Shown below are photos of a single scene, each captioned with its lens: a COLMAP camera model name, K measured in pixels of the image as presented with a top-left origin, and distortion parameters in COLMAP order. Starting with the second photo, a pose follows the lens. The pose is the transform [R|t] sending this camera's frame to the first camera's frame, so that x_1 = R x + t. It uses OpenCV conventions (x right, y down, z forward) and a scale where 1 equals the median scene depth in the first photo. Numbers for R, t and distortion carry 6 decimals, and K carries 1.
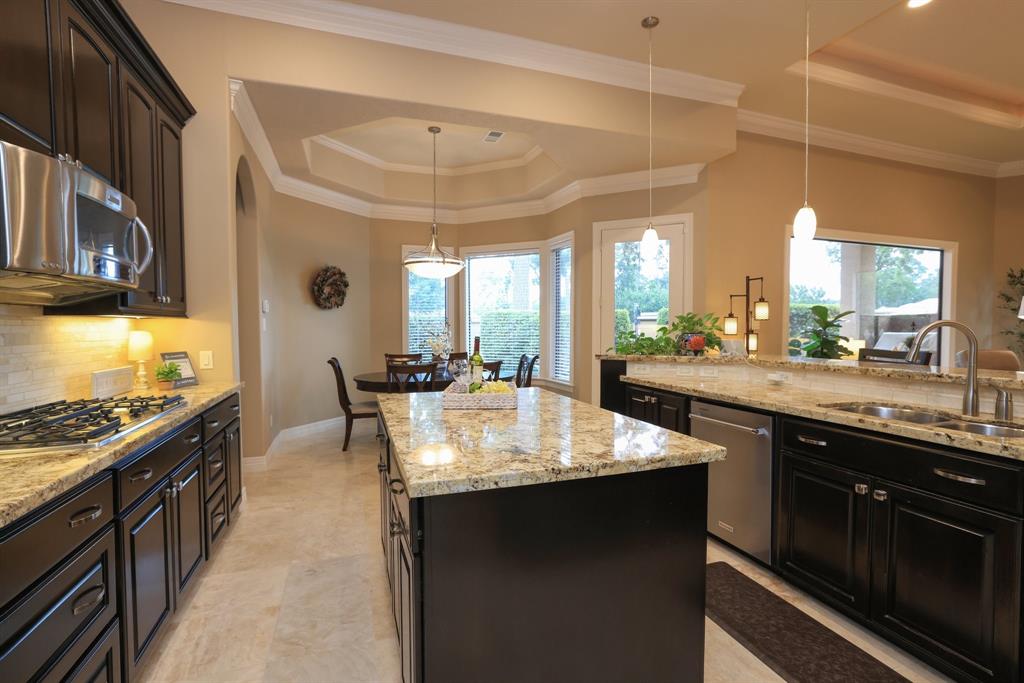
lens RADIAL K [[480.8, 0, 514.2], [0, 480.8, 343.3], [0, 0, 1]] dist [-0.014027, 0.000952]
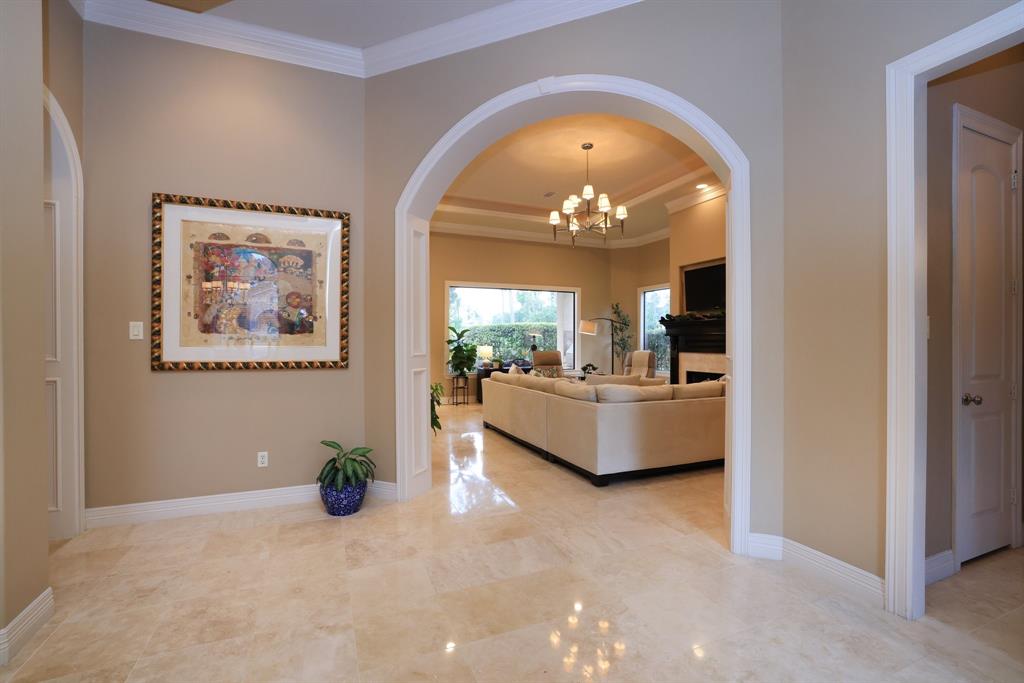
lens RADIAL K [[448.7, 0, 508.5], [0, 448.7, 342.6], [0, 0, 1]] dist [-0.032434, 0.015716]
pose [[0.998033, -0.002502, 0.062635, 0.756585], [0.004503, 0.999483, -0.031832, 0.035887], [-0.062523, 0.032052, 0.997529, -0.697038]]
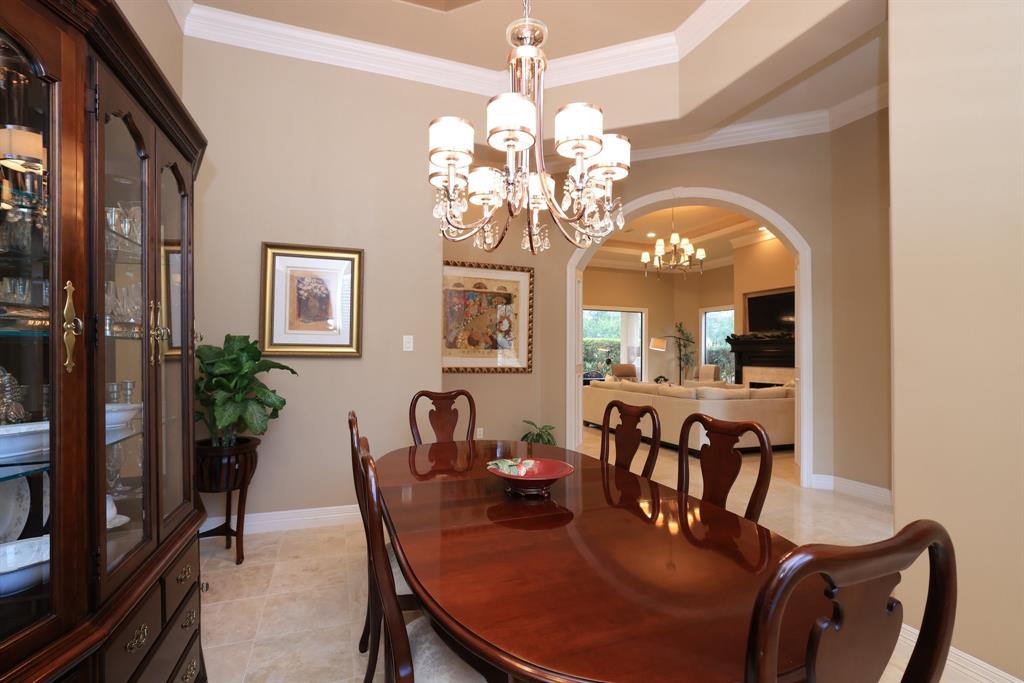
lens RADIAL K [[480.8, 0, 514.2], [0, 480.8, 343.3], [0, 0, 1]] dist [-0.014027, 0.000952]
pose [[0.999645, 0.008441, 0.025270, 0.473330], [-0.006909, 0.998166, -0.060142, 0.052357], [-0.025731, 0.059946, 0.997870, -1.102796]]
